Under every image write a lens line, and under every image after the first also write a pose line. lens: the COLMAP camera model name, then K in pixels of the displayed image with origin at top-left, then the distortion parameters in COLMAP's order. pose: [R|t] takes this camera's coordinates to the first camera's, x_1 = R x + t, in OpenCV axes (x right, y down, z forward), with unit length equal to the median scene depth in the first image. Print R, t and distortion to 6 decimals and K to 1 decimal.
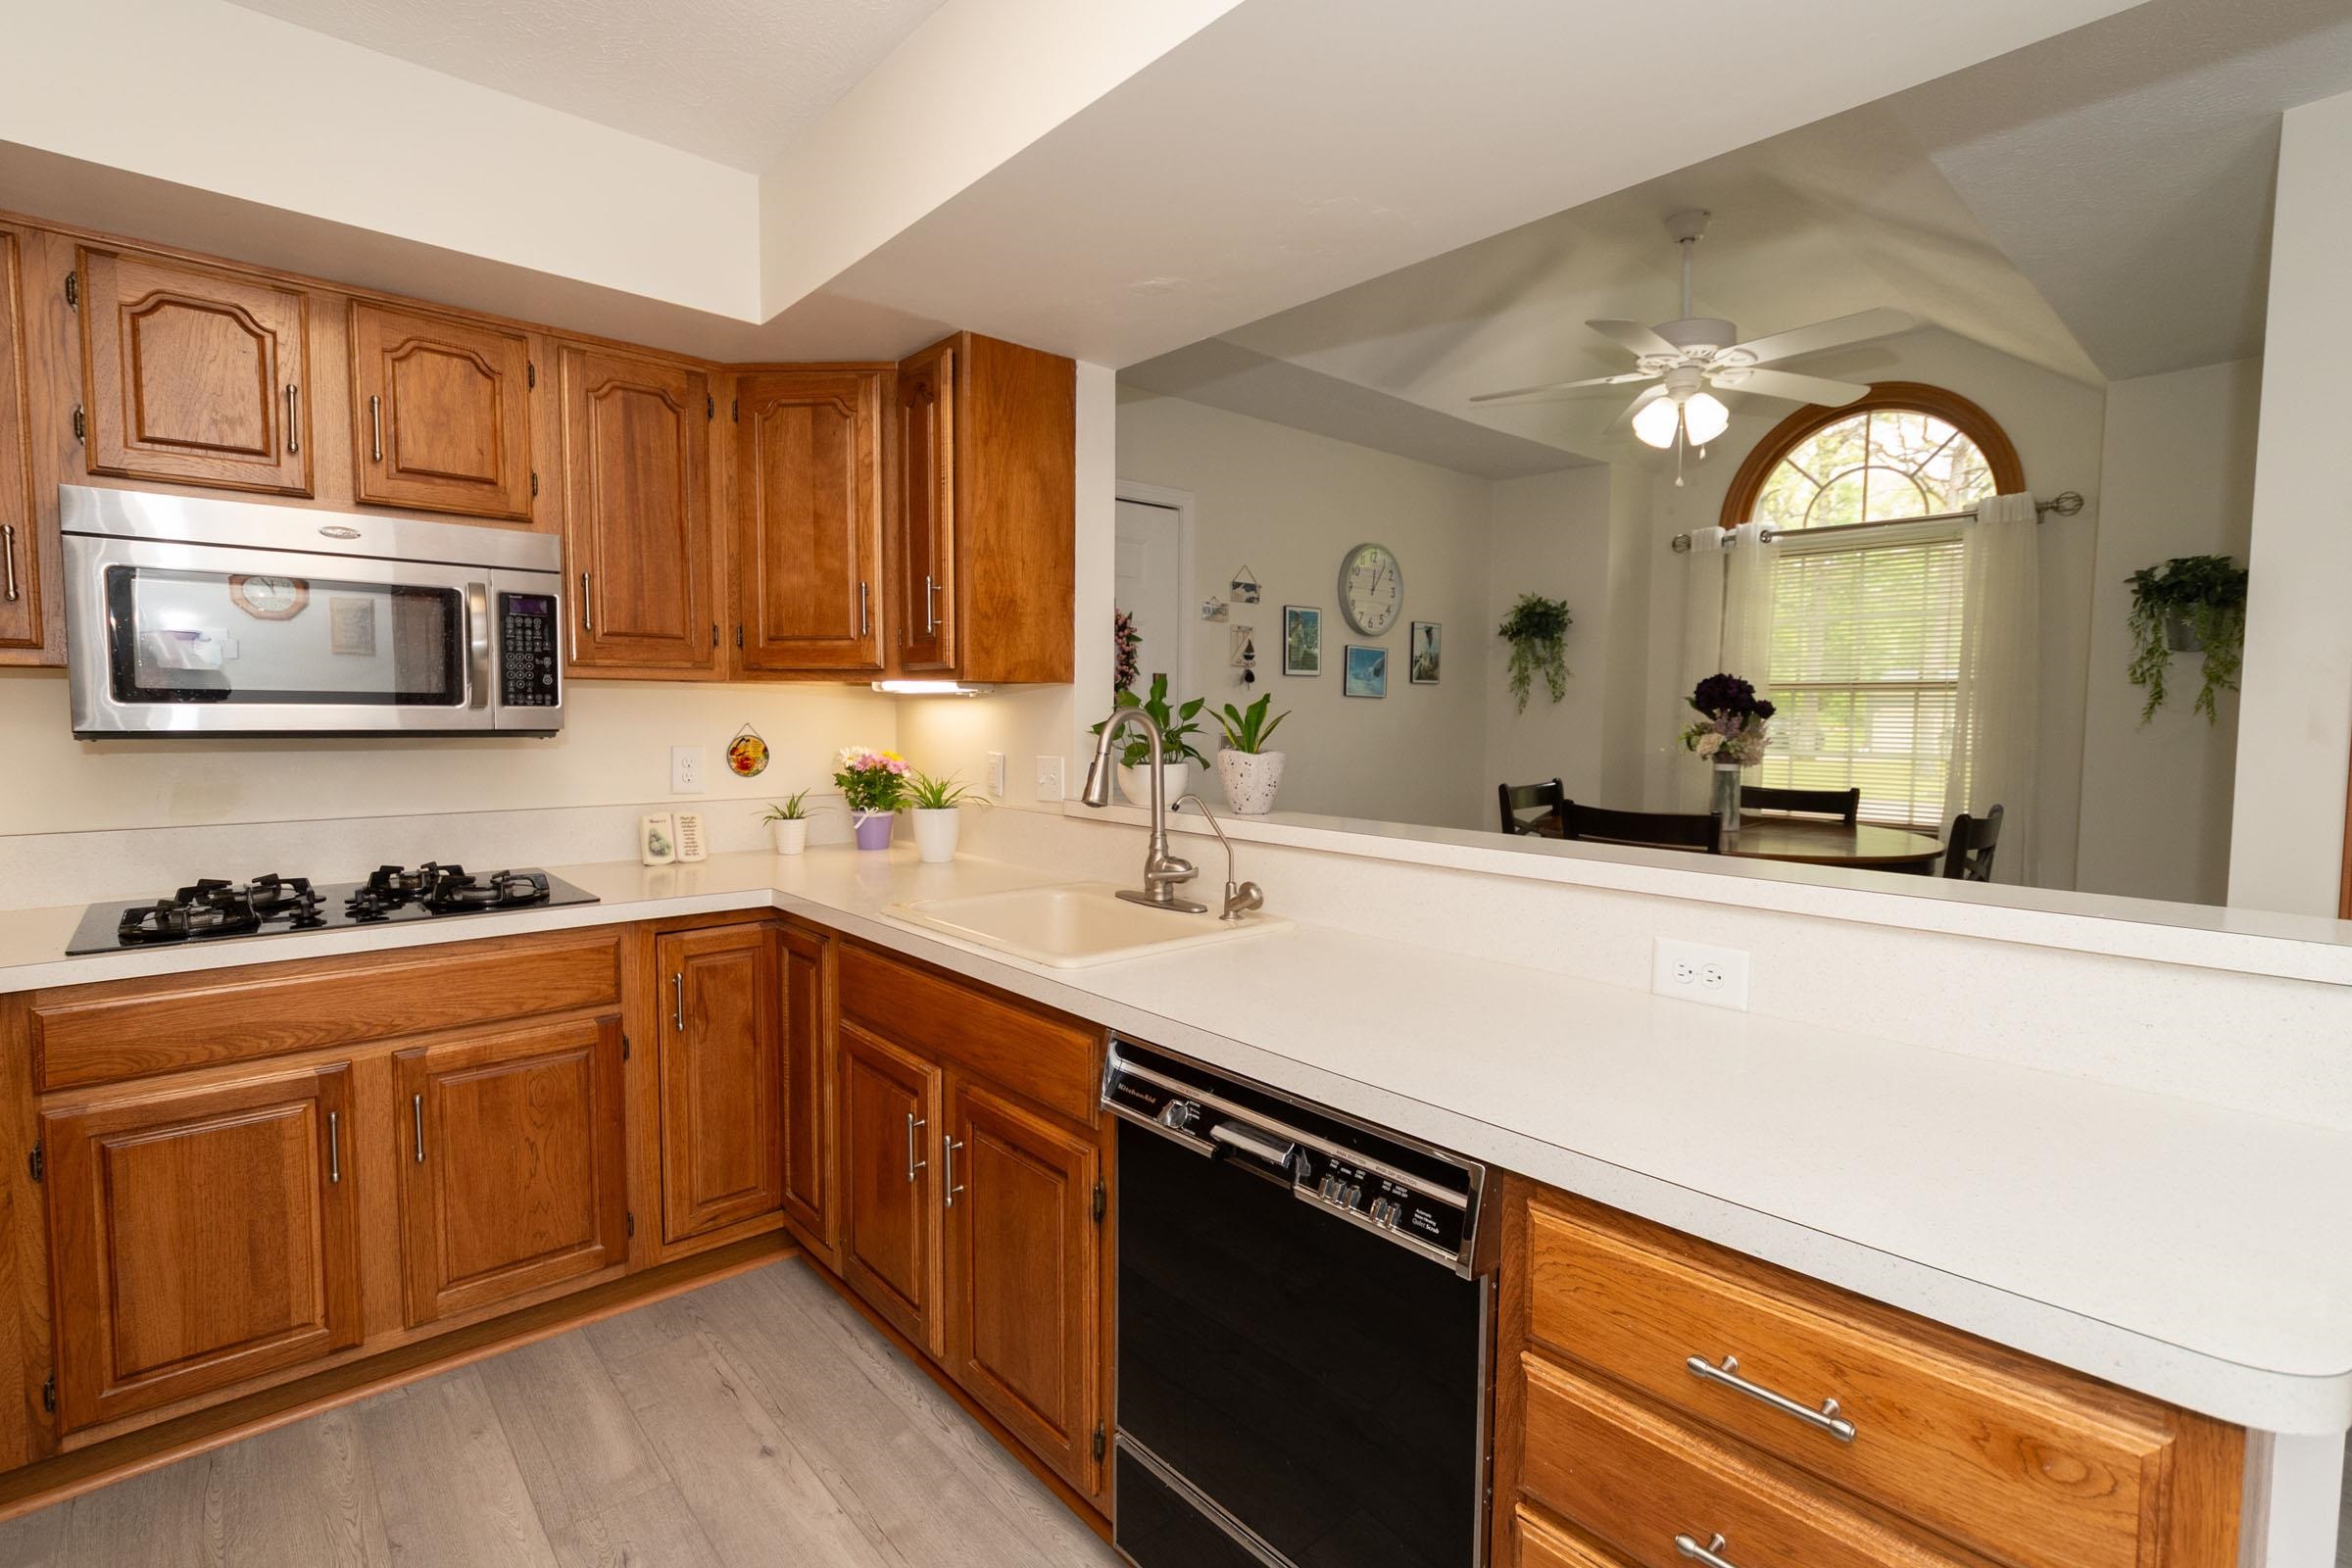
lens RADIAL K [[1079.7, 0, 1174.3], [0, 1079.7, 768.9], [0, 0, 1]] dist [-0.001509, -0.000717]
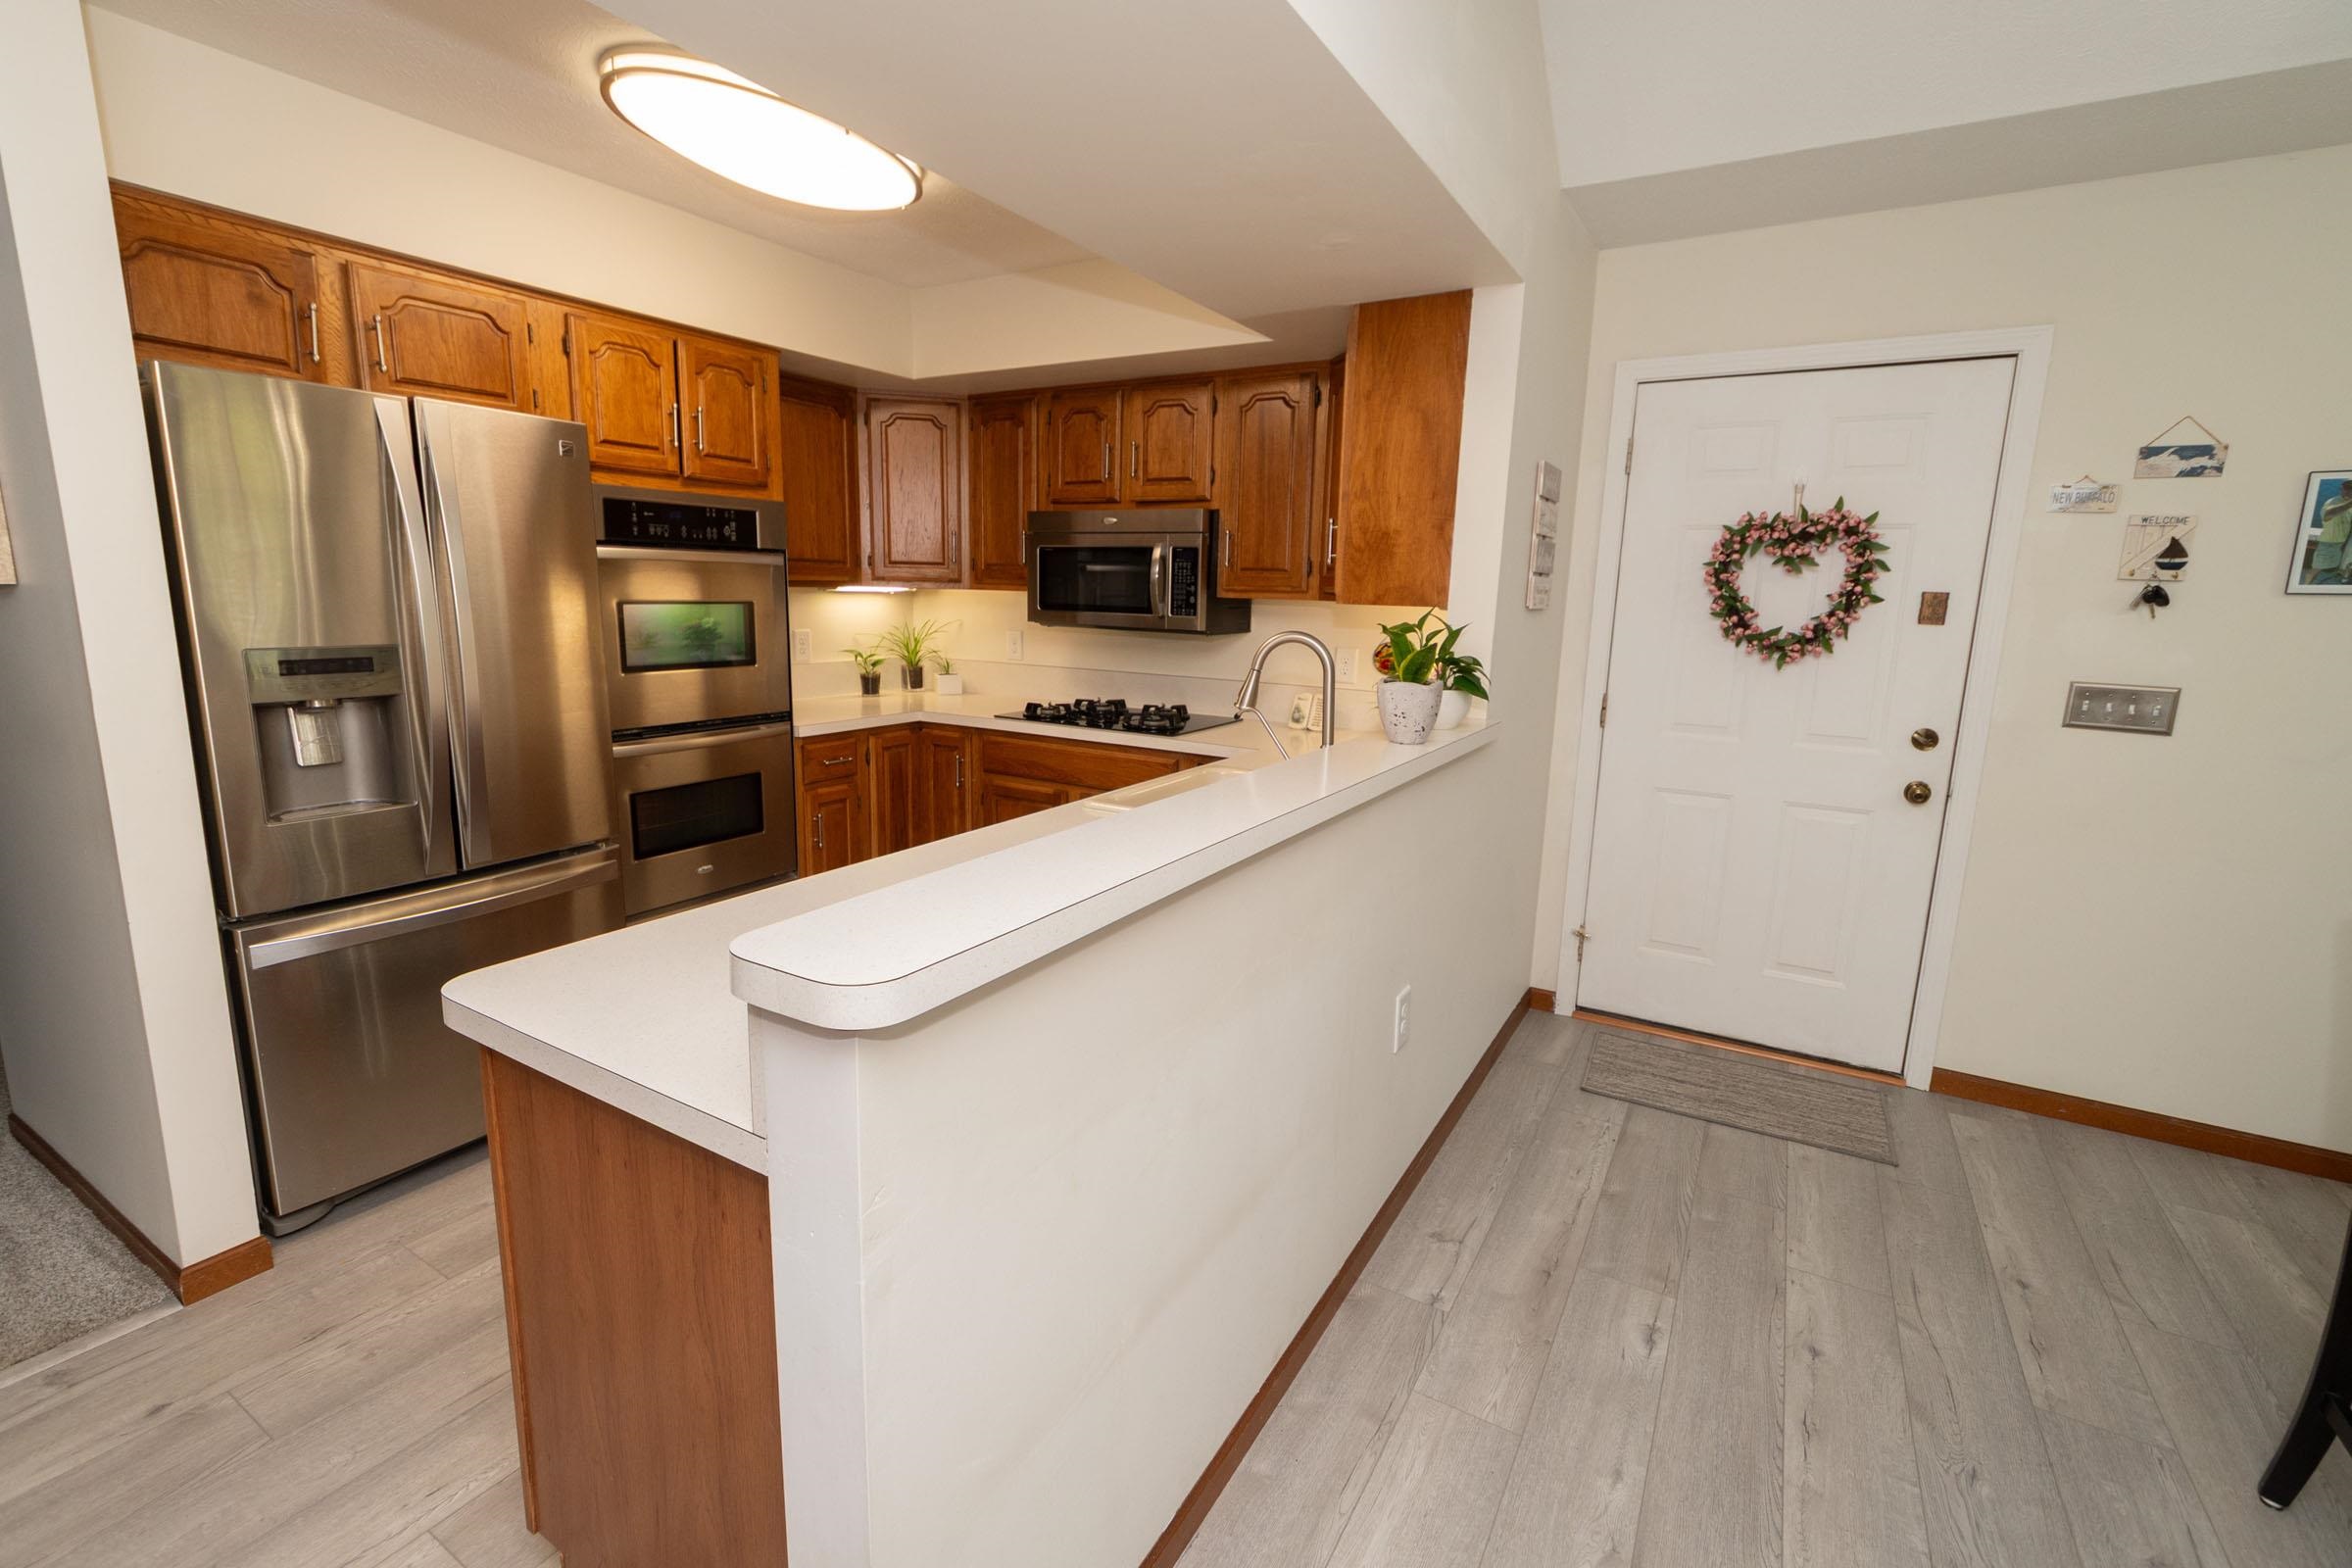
lens RADIAL K [[1030.3, 0, 1143.0], [0, 1030.3, 771.2], [0, 0, 1]] dist [-0.003263, -0.000249]
pose [[0.291033, 0.169650, -0.941551, 0.597474], [-0.074761, 0.985176, 0.154401, -0.040837], [0.953787, 0.025456, 0.299402, 0.309718]]
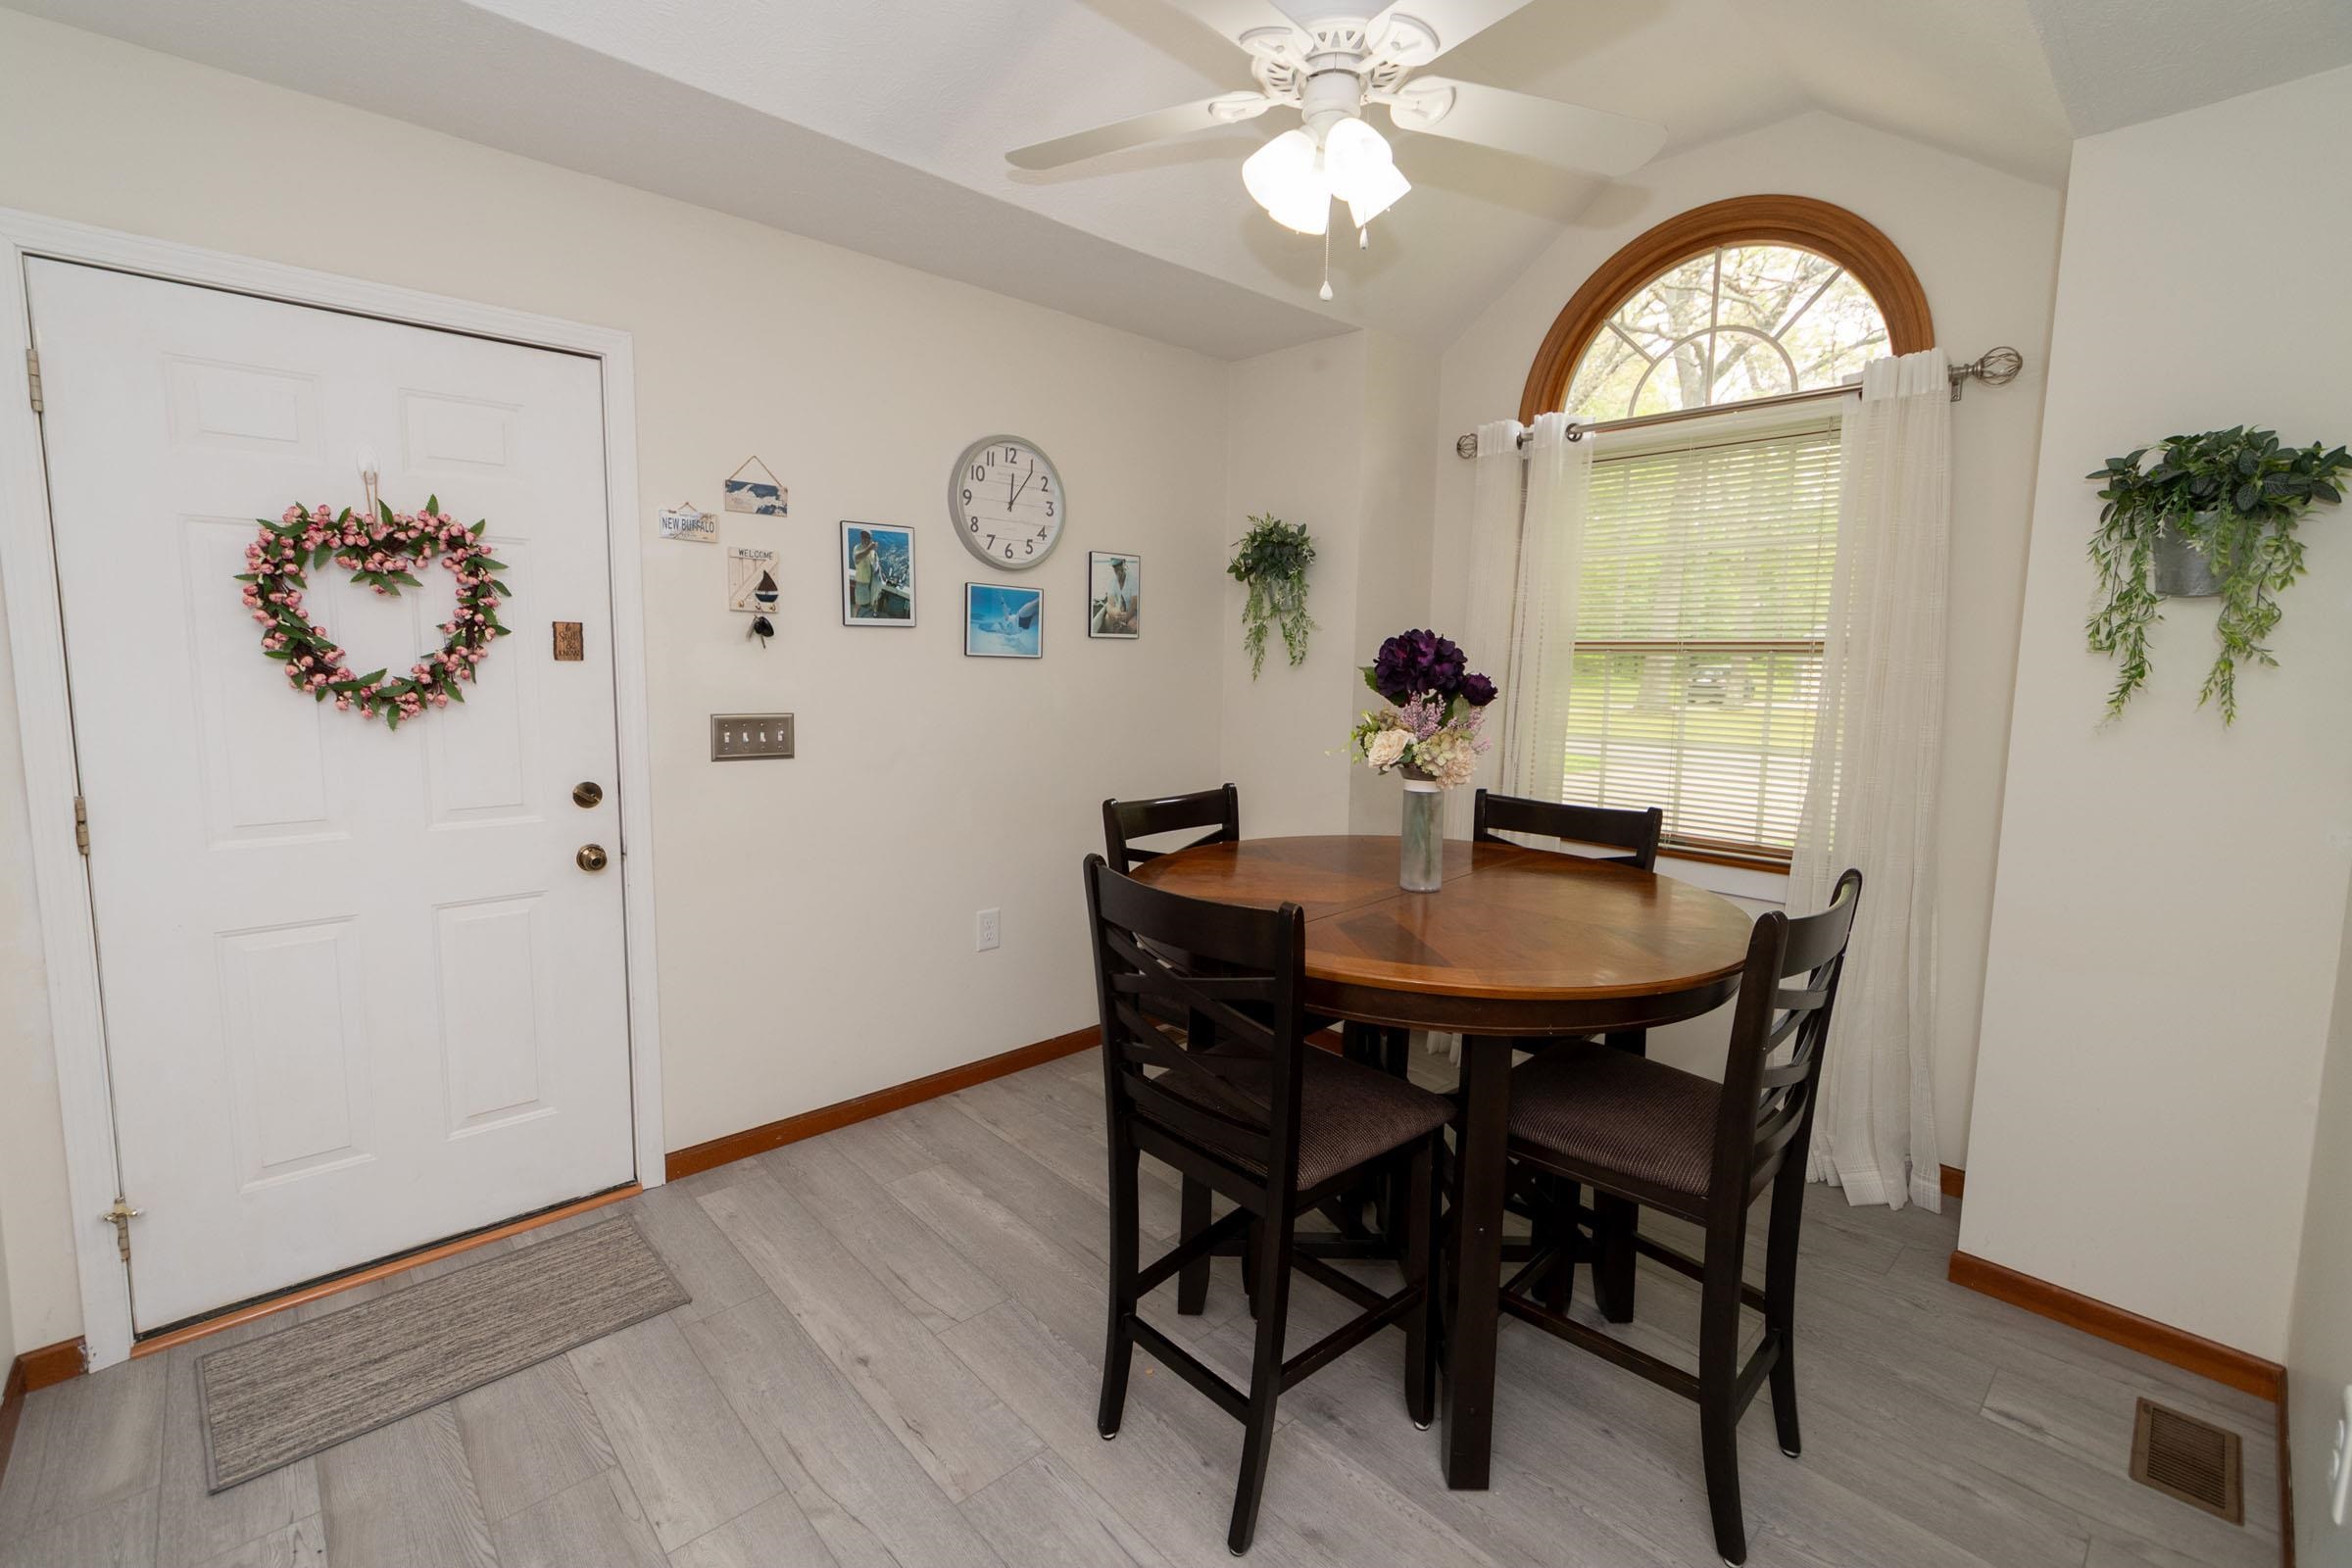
lens RADIAL K [[1032.5, 0, 1166.0], [0, 1032.5, 763.9], [0, 0, 1]] dist [-0.000968, 0.000081]
pose [[0.999723, 0.003359, 0.023305, 0.371003], [-0.004517, 0.998748, 0.049820, -0.043595], [-0.023109, -0.049912, 0.998486, 0.447709]]
